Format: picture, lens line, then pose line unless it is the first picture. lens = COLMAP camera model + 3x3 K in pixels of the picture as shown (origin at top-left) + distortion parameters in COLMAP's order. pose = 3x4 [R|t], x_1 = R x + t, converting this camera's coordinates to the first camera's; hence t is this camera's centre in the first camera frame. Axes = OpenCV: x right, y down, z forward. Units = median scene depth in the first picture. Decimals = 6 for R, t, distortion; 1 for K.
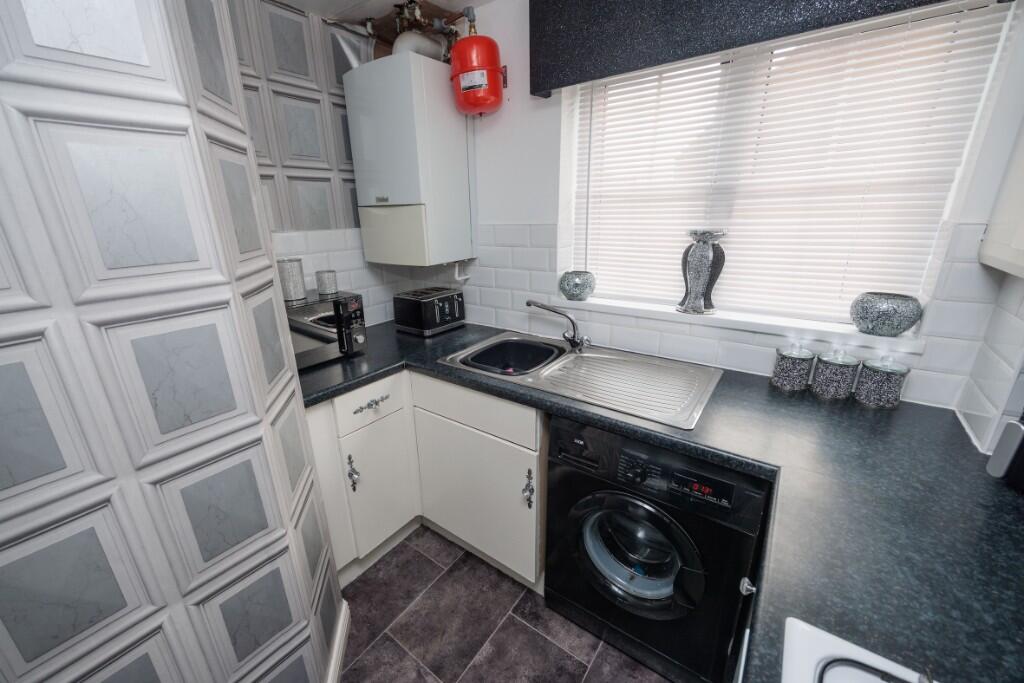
lens RADIAL K [[403.1, 0, 489.6], [0, 403.1, 347.1], [0, 0, 1]] dist [-0.006950, 0.000015]
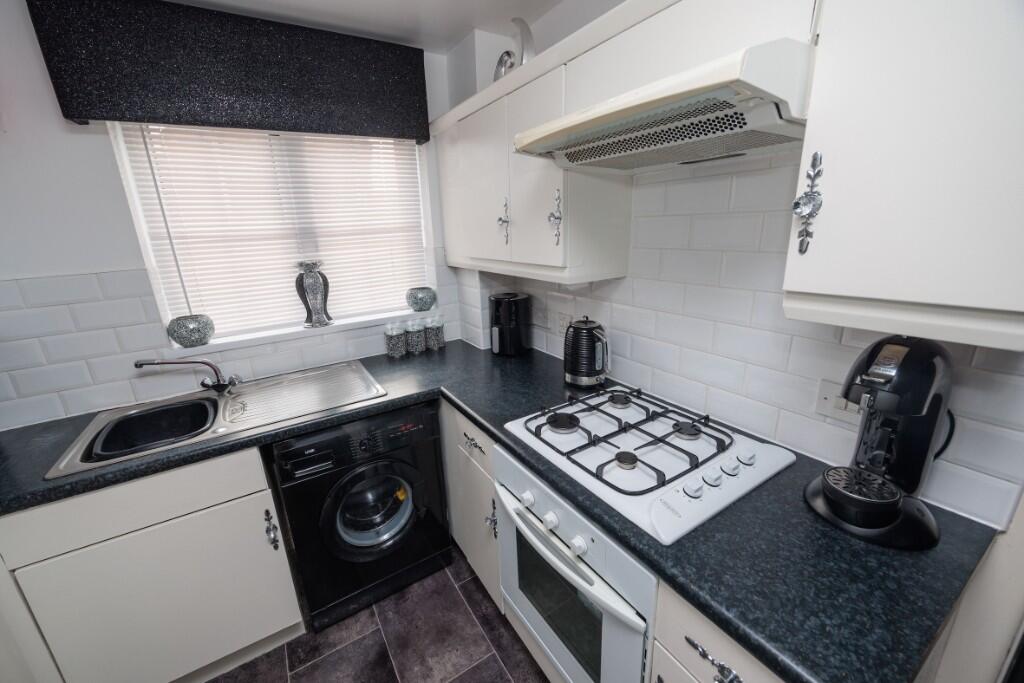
lens RADIAL K [[395.6, 0, 507.8], [0, 395.6, 342.8], [0, 0, 1]] dist [-0.001324, 0.000024]
pose [[0.350079, -0.259689, 0.900004, -0.428697], [0.330176, 0.933347, 0.140879, -0.017305], [-0.876601, 0.247840, 0.412488, -0.010643]]
